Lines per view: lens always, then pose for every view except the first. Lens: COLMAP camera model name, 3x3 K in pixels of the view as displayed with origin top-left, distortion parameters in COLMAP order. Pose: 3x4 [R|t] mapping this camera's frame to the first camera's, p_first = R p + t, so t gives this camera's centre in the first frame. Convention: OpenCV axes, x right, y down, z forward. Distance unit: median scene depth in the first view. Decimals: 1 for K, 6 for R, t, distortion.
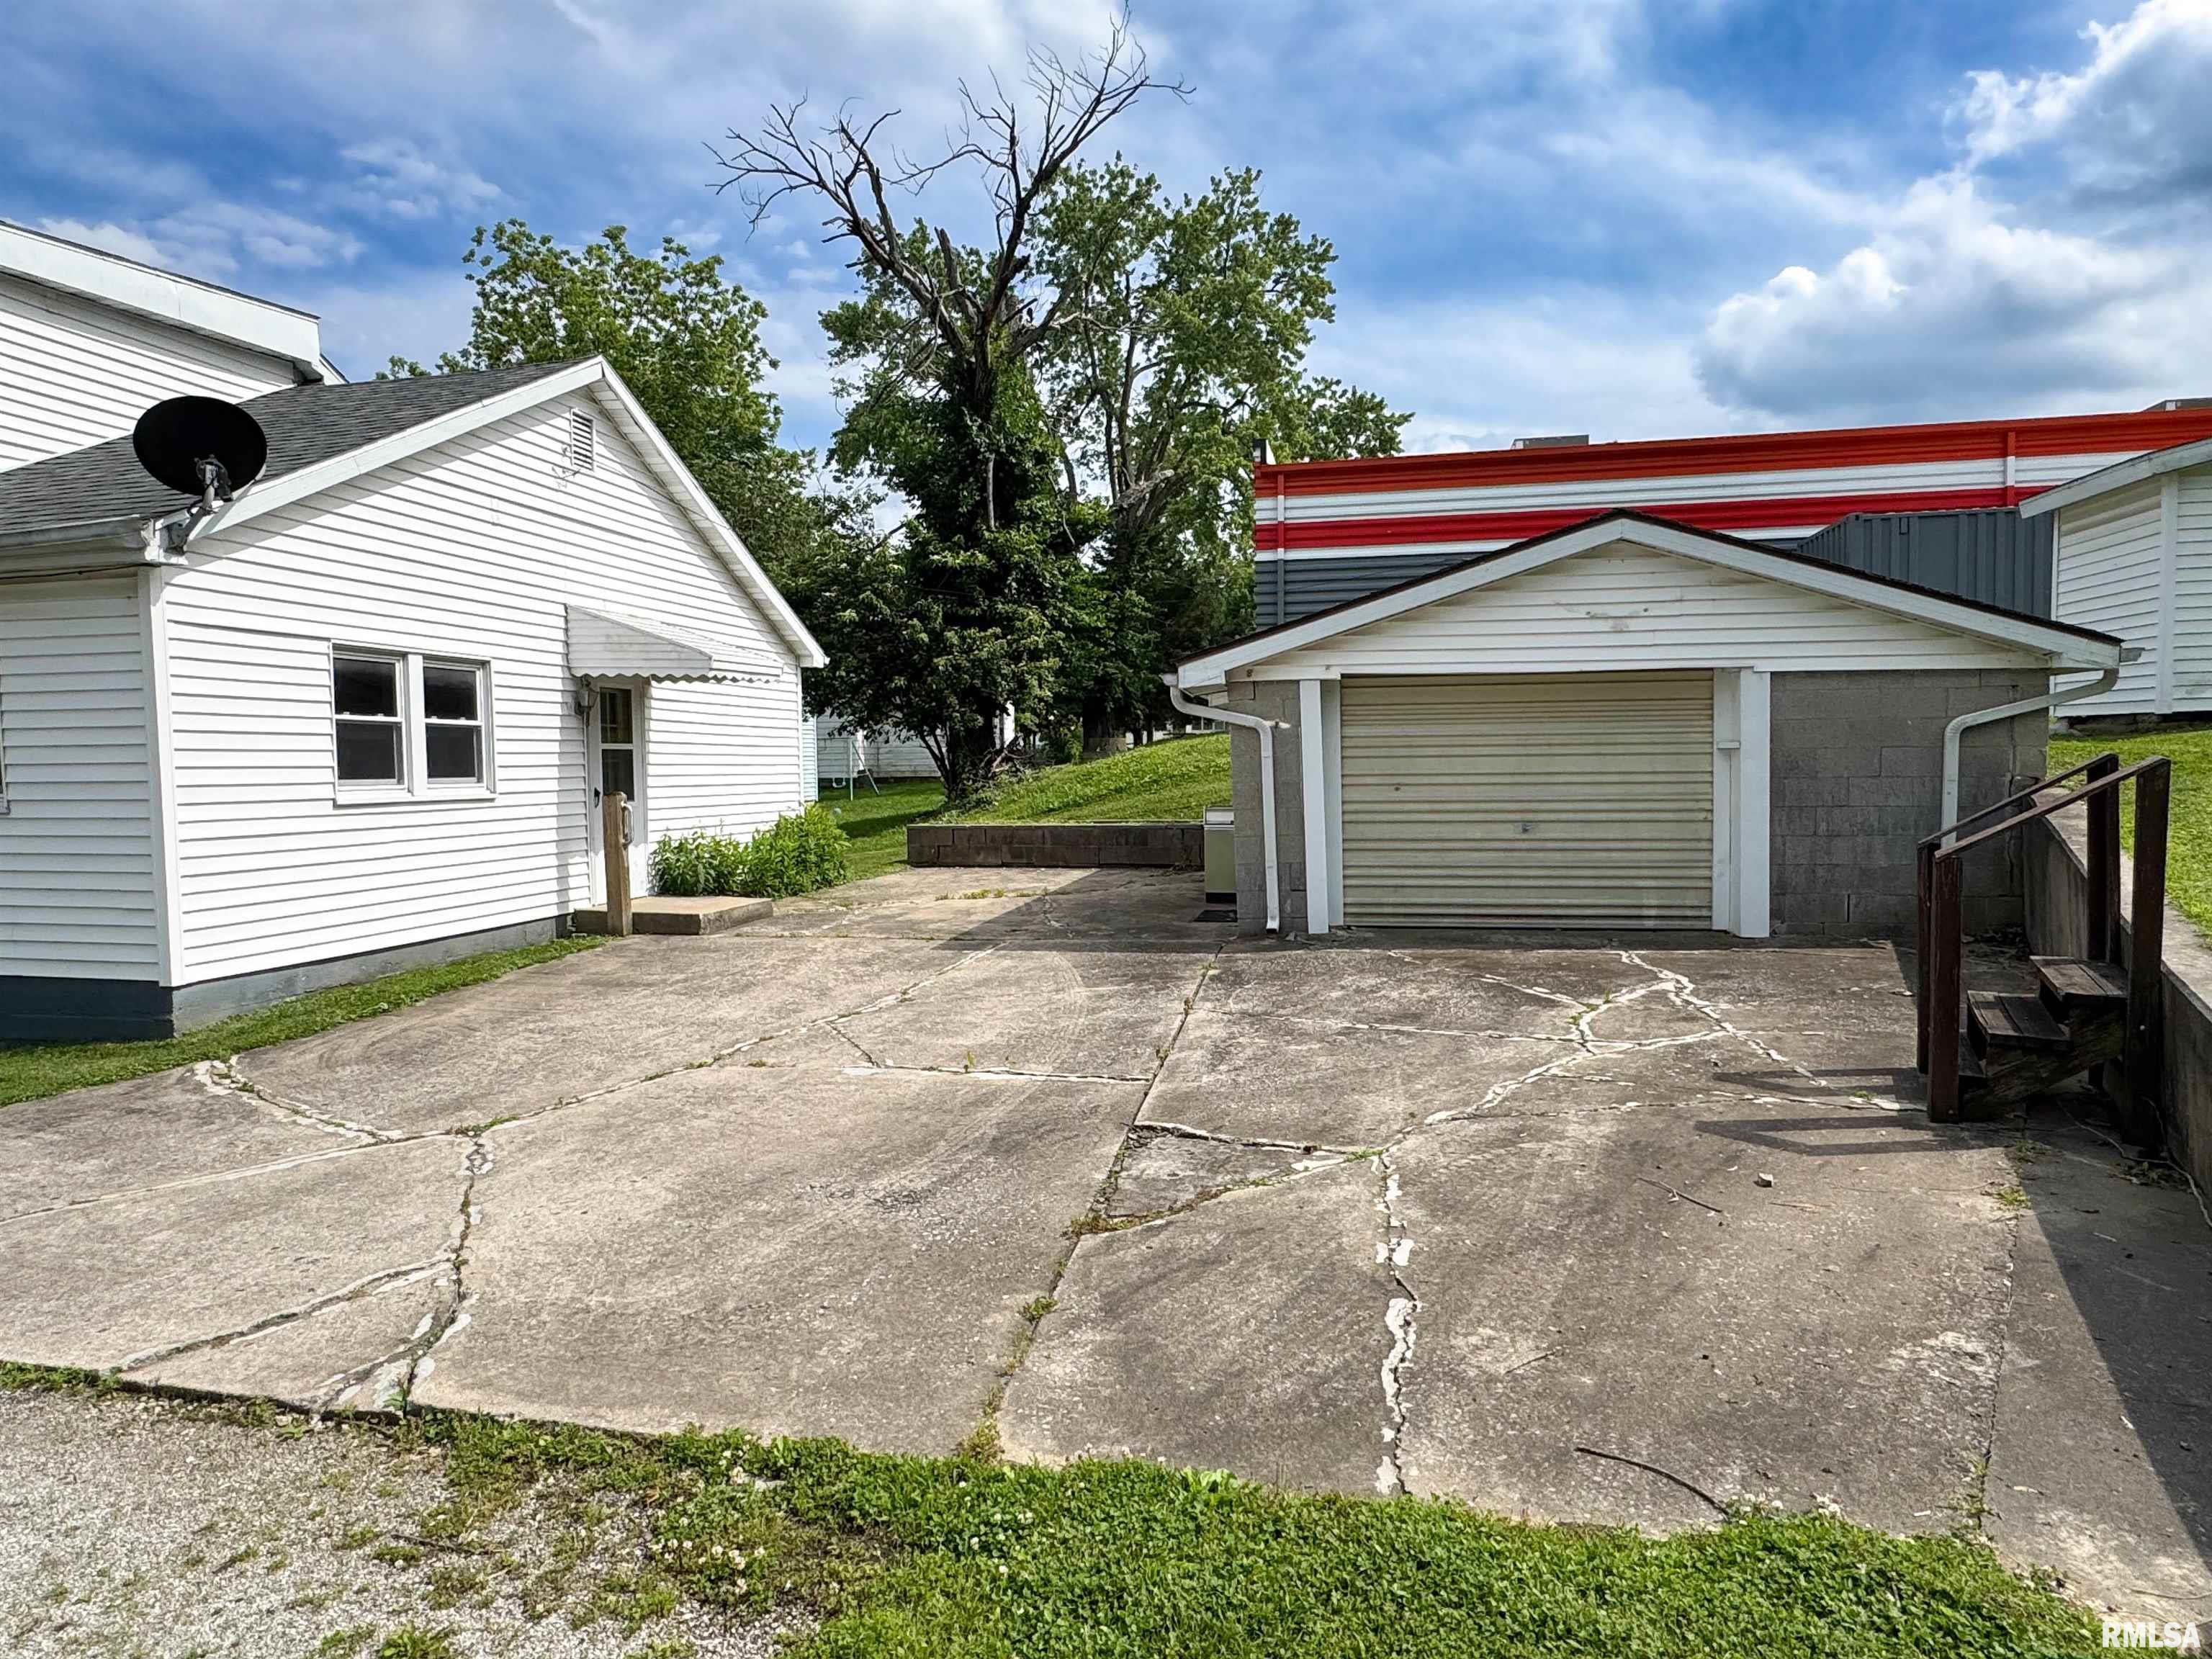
lens RADIAL K [[1326.7, 0, 1106.0], [0, 1326.7, 829.5], [0, 0, 1]] dist [-0.006450, 0.004267]
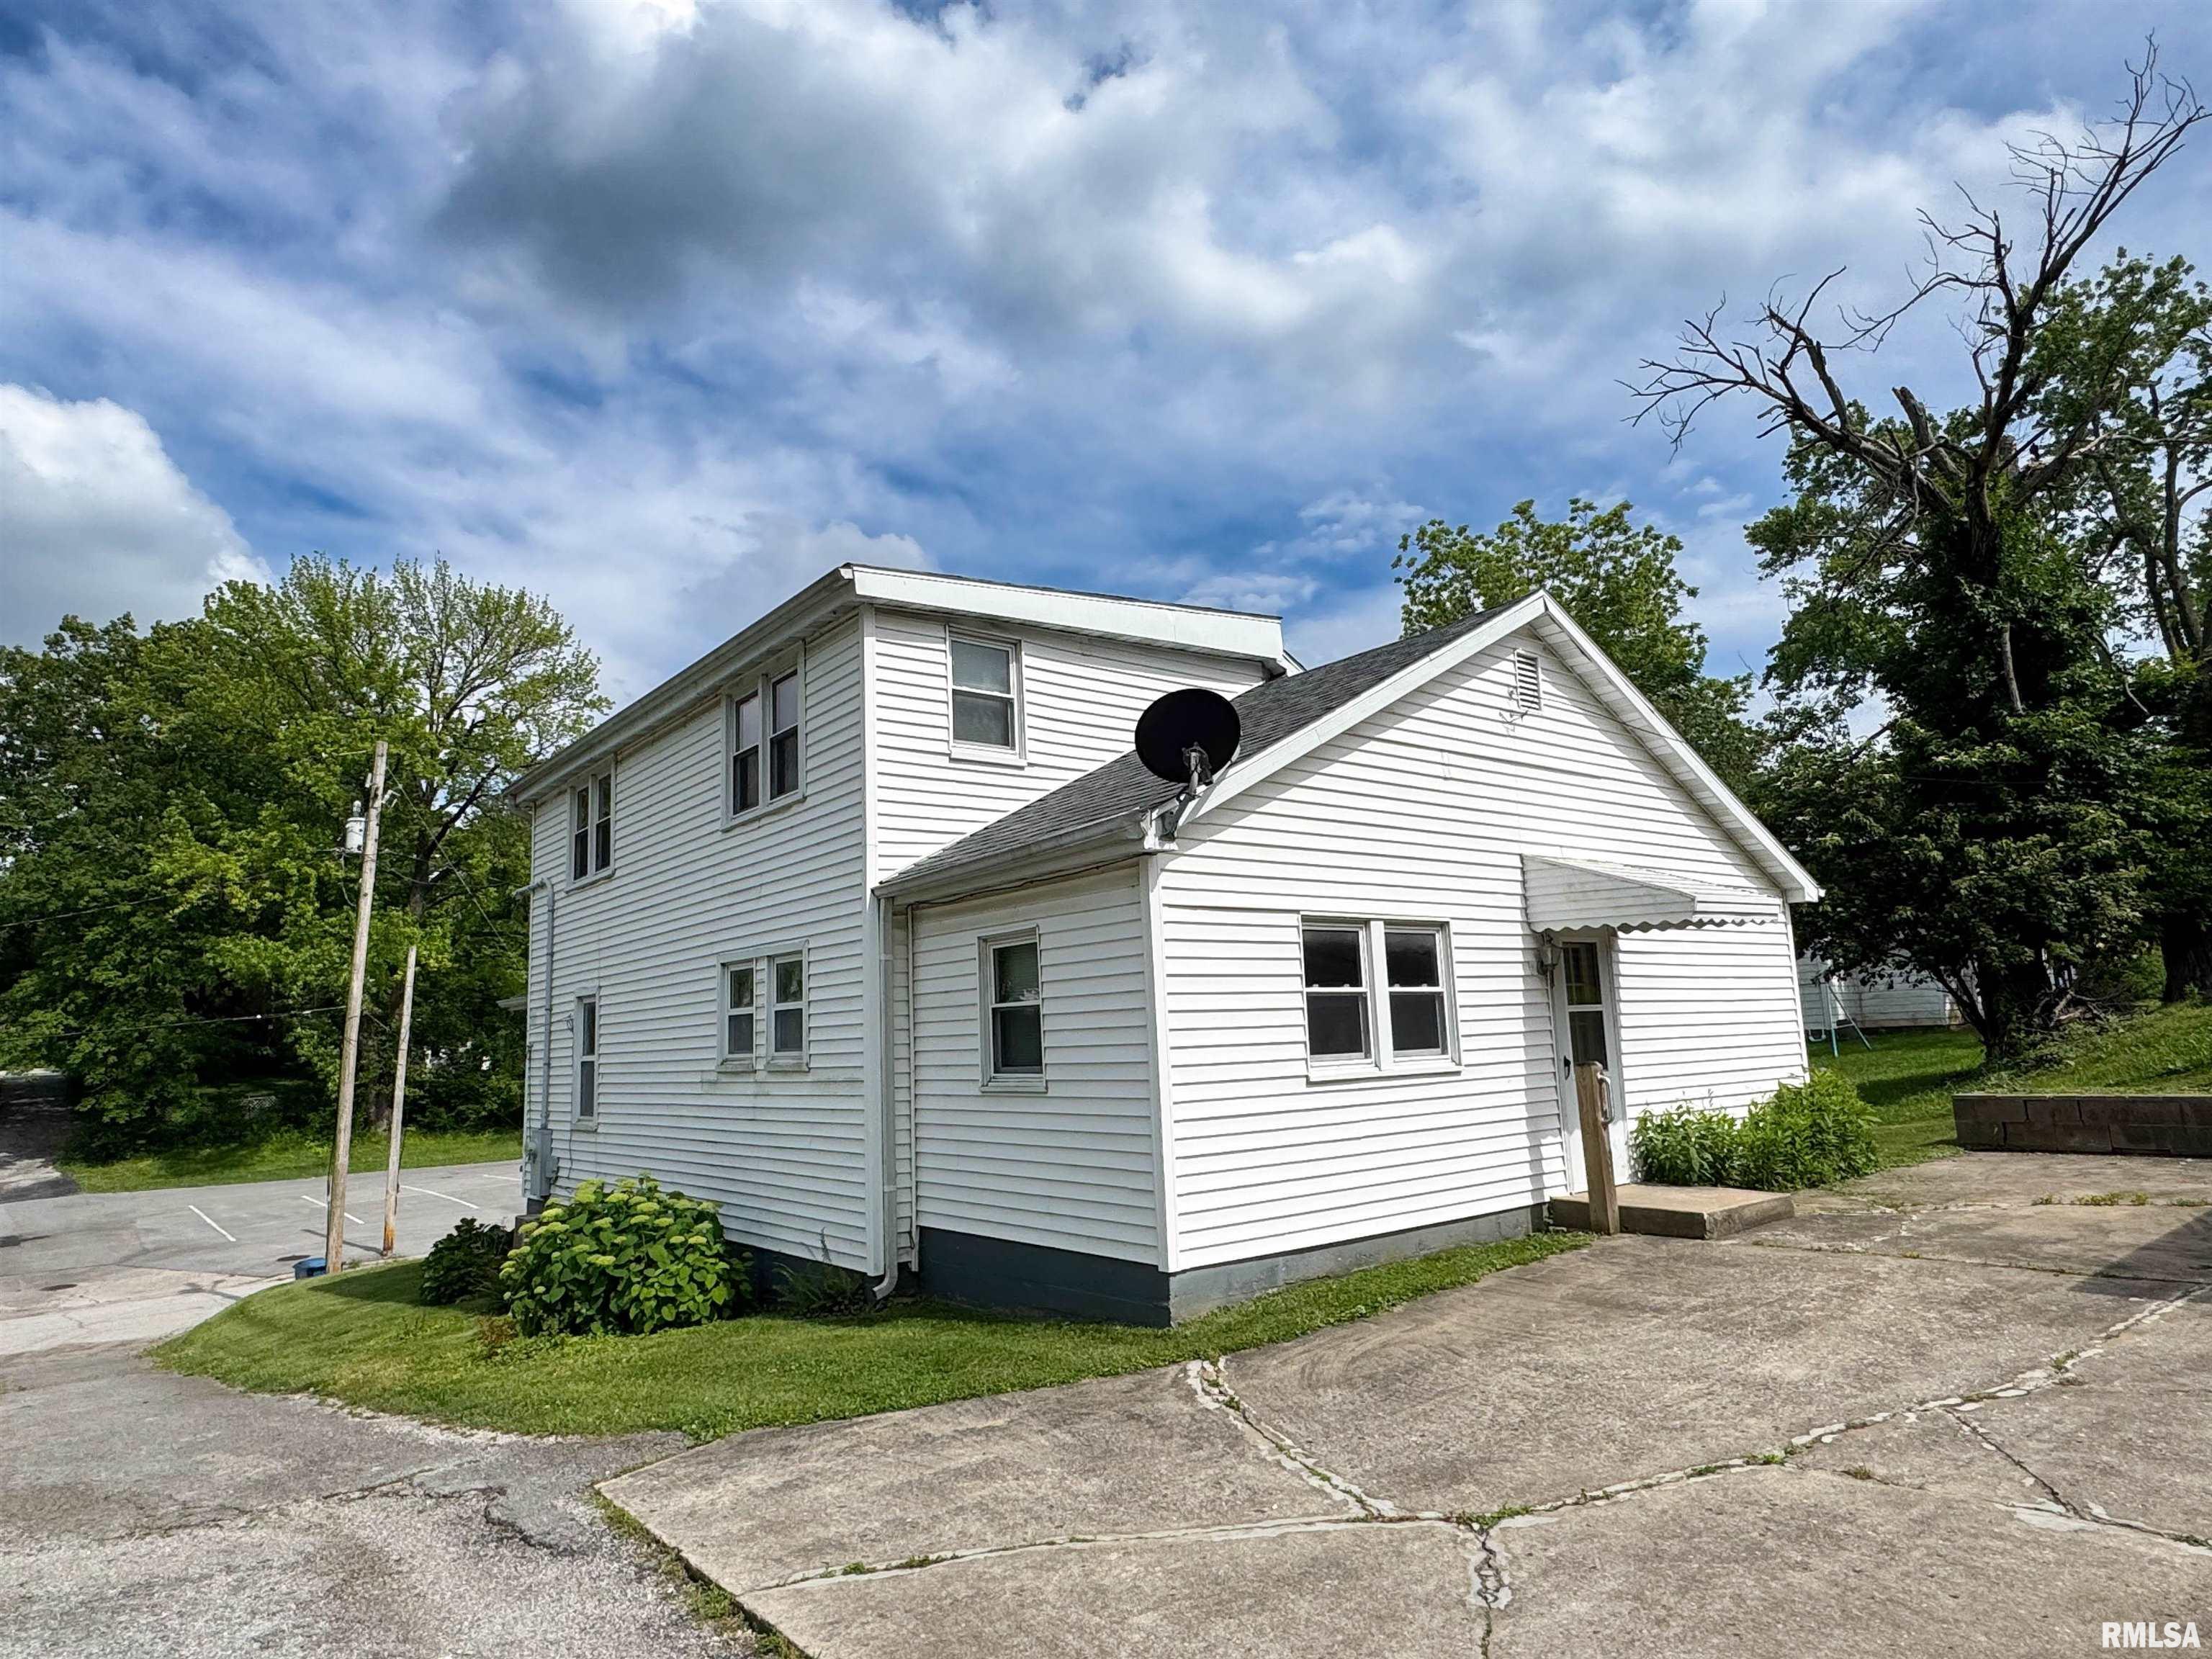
lens RADIAL K [[1305.0, 0, 1106.0], [0, 1305.0, 829.5], [0, 0, 1]] dist [-0.004735, 0.001313]
pose [[0.780561, -0.117265, -0.613981, -0.068965], [-0.001946, 0.981785, -0.189986, -0.013543], [0.625076, 0.149490, 0.766115, 0.114342]]
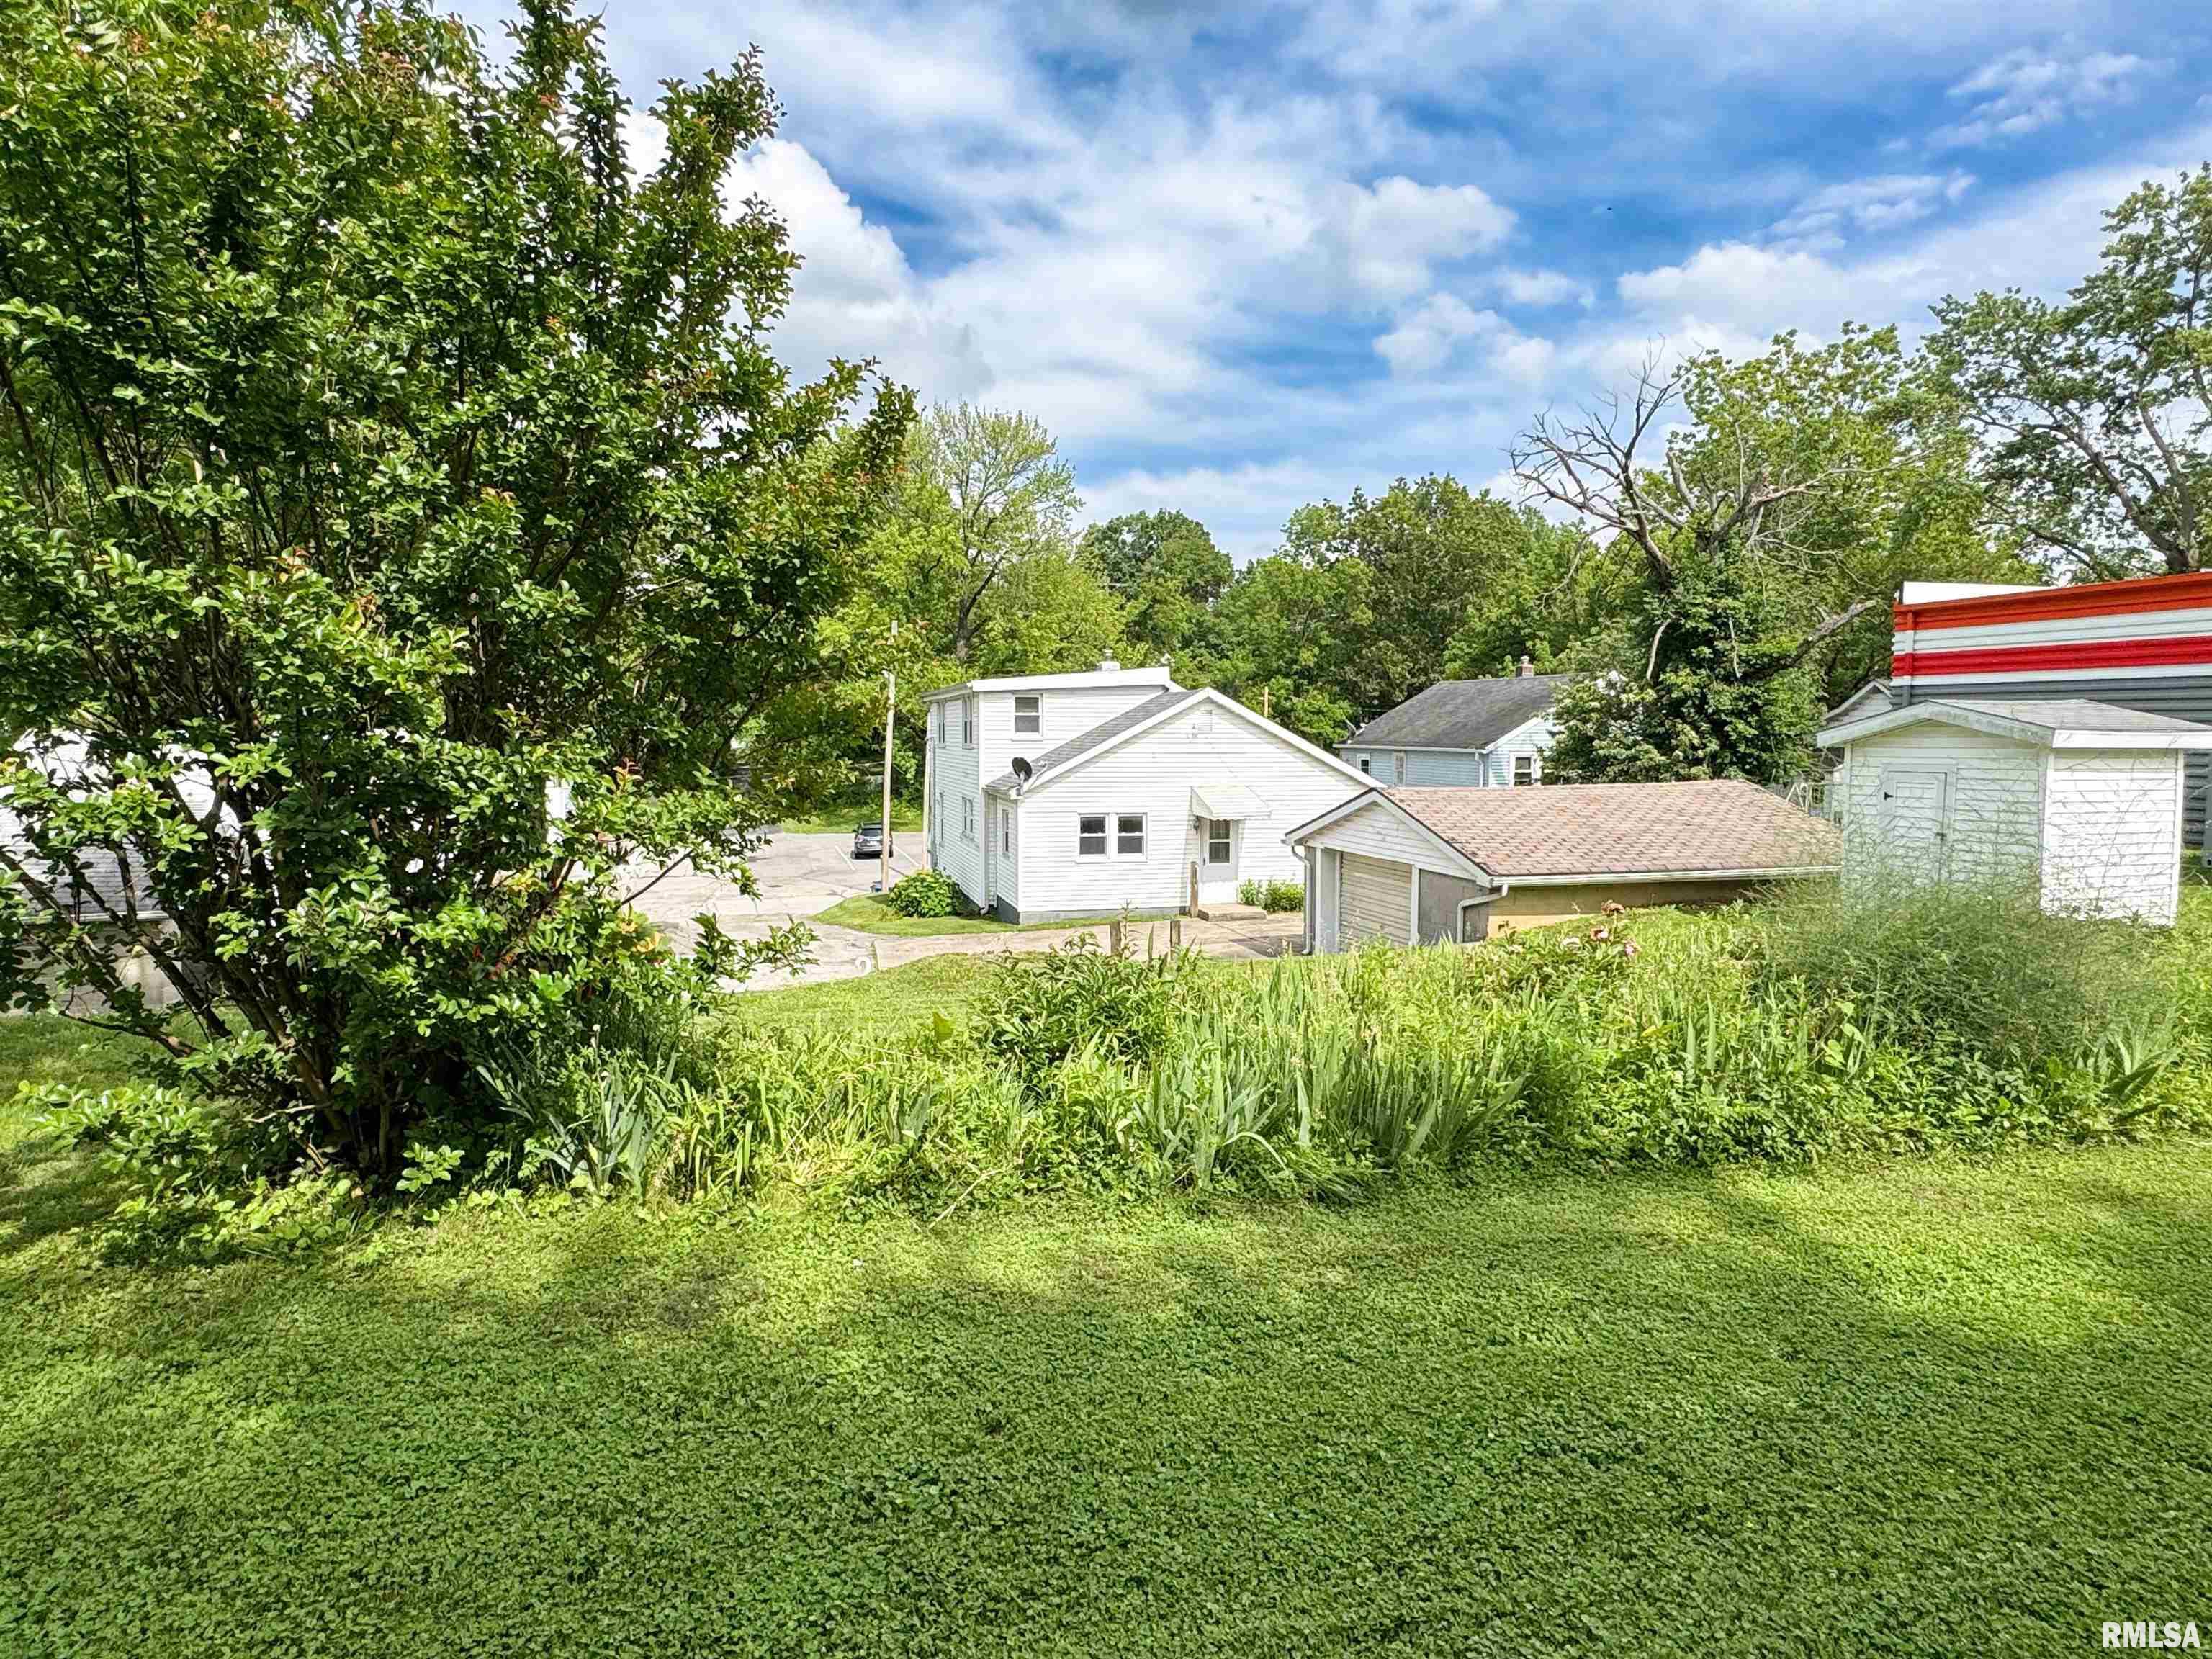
lens RADIAL K [[1326.7, 0, 1106.0], [0, 1326.7, 829.5], [0, 0, 1]] dist [-0.006450, 0.004267]
pose [[0.481866, 0.082754, -0.872328, 1.602523], [-0.055447, 0.996415, 0.063897, -0.219512], [0.874489, 0.017578, 0.484727, -0.354826]]
